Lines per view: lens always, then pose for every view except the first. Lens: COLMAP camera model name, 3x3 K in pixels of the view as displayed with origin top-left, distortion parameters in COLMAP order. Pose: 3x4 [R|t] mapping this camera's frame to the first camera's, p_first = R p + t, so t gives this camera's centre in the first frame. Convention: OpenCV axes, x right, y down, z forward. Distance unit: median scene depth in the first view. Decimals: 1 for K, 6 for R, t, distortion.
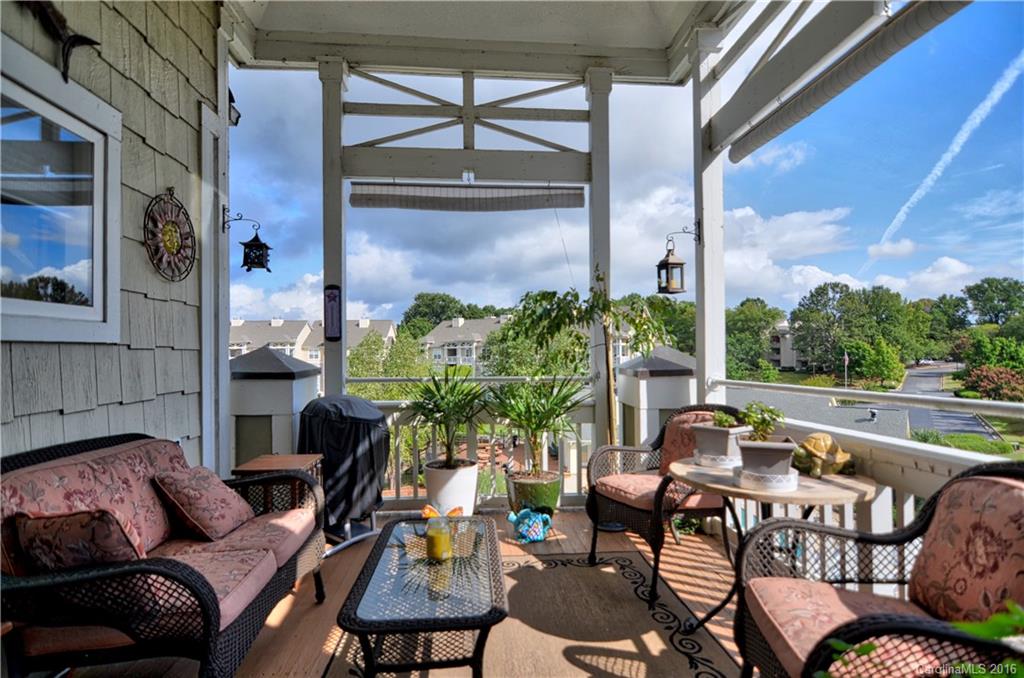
lens RADIAL K [[501.9, 0, 526.8], [0, 501.9, 359.4], [0, 0, 1]] dist [-0.009891, -0.010226]
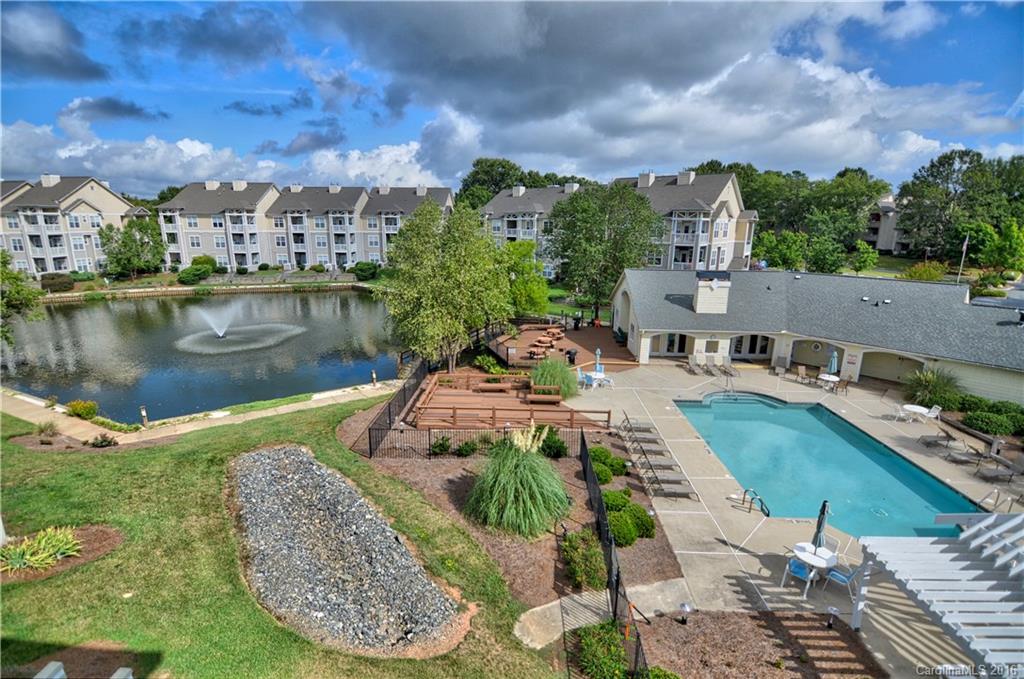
lens RADIAL K [[501.9, 0, 510.8], [0, 501.9, 346.1], [0, 0, 1]] dist [-0.009891, -0.010226]
pose [[0.989199, 0.054372, -0.136120, -0.286796], [-0.022763, 0.974372, 0.223786, -0.055656], [0.144799, -0.218270, 0.965086, 1.098972]]
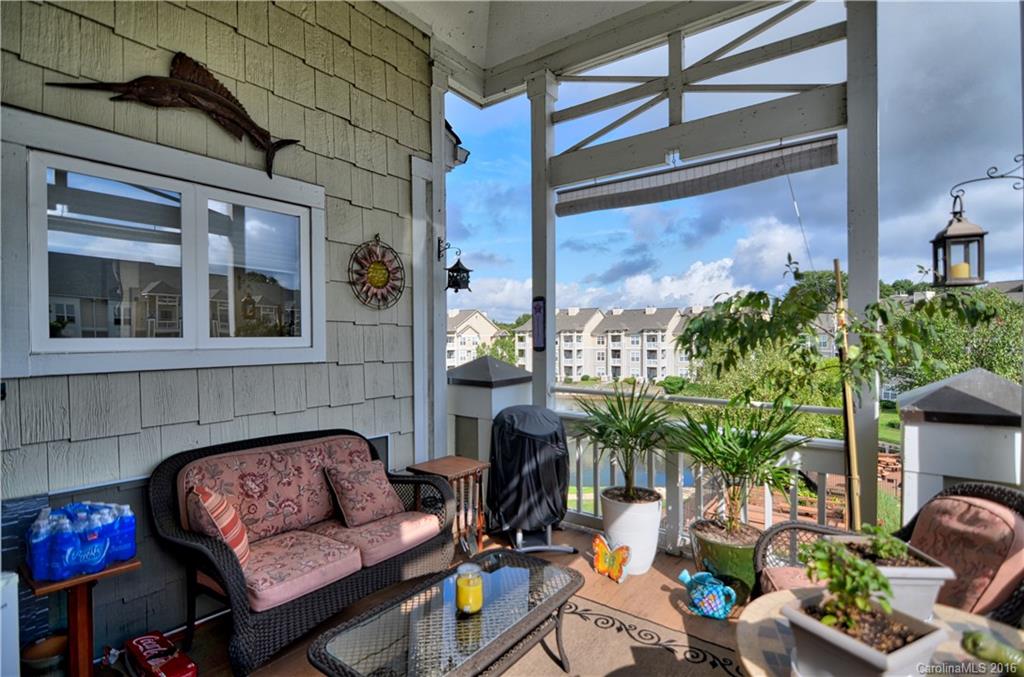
lens RADIAL K [[501.9, 0, 515.0], [0, 501.9, 355.3], [0, 0, 1]] dist [-0.009891, -0.010226]
pose [[0.739761, 0.027691, -0.672300, 0.278057], [-0.013633, 0.999565, 0.026169, -0.055660], [0.672732, -0.010194, 0.739816, 0.207722]]
